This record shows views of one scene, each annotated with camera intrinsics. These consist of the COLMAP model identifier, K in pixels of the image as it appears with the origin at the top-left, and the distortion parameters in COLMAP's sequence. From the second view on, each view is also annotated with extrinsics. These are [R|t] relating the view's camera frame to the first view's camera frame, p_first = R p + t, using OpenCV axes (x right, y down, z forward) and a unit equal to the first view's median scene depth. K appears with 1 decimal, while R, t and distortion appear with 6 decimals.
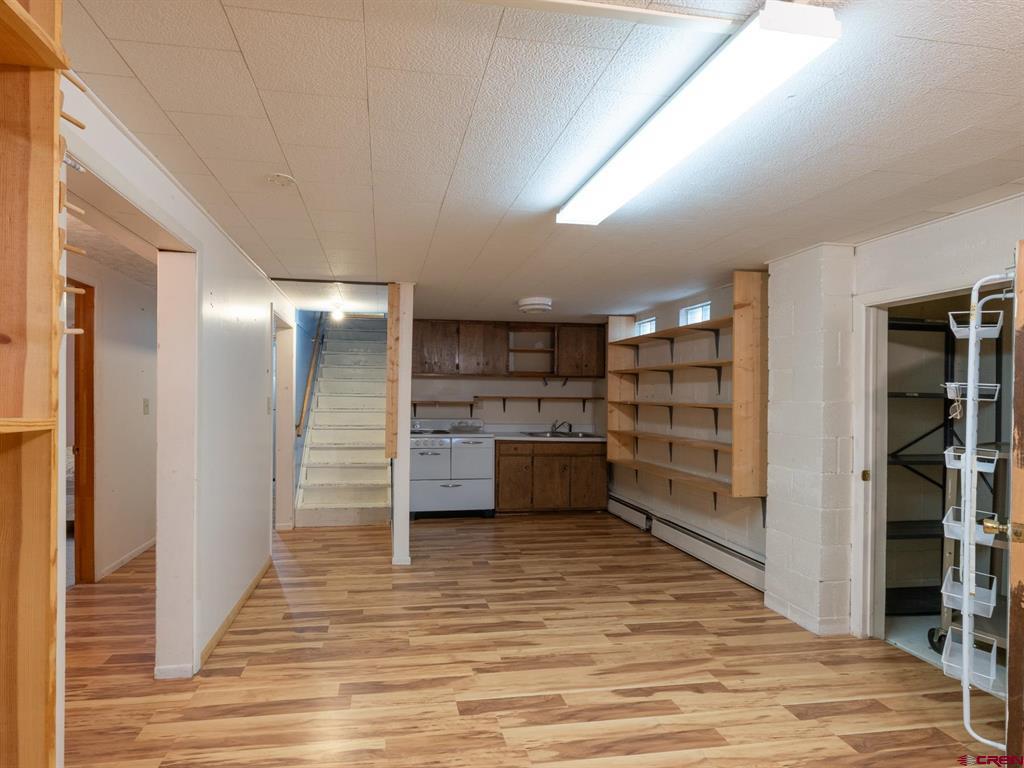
lens RADIAL K [[473.2, 0, 513.0], [0, 473.2, 382.3], [0, 0, 1]] dist [-0.003410, -0.000372]
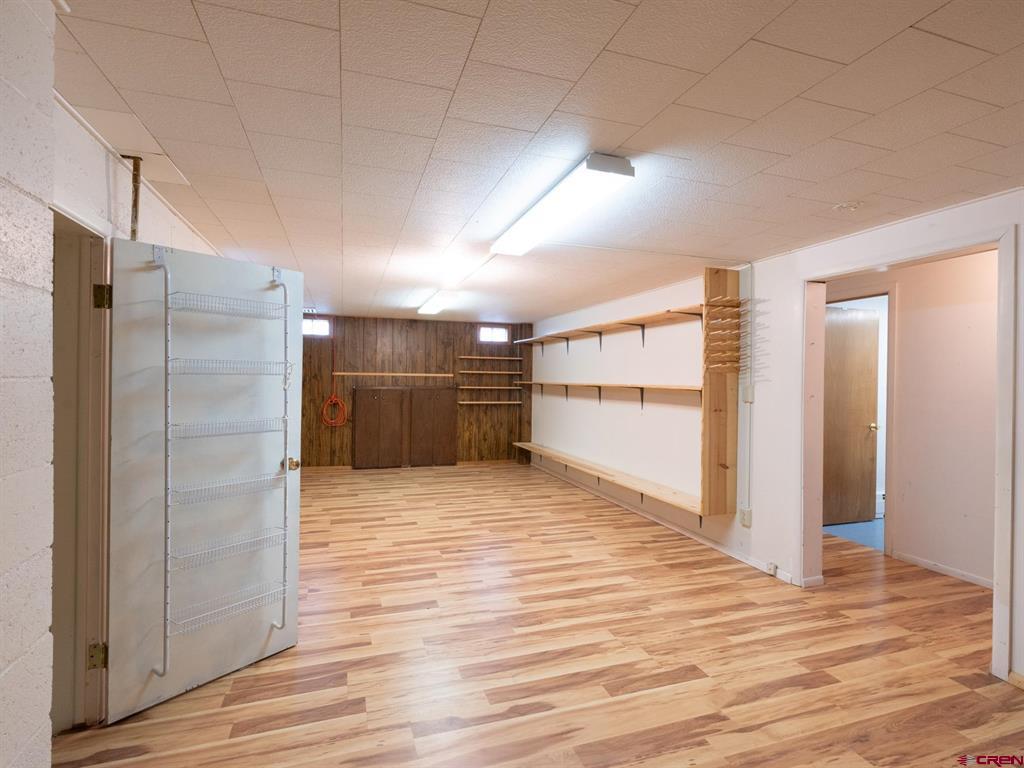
lens RADIAL K [[473.2, 0, 513.0], [0, 473.2, 382.3], [0, 0, 1]] dist [-0.003410, -0.000372]
pose [[-0.997202, -0.021143, -0.071696, 0.370849], [-0.019201, 0.999433, -0.027672, 0.081403], [0.072240, -0.026218, -0.997043, 1.924395]]
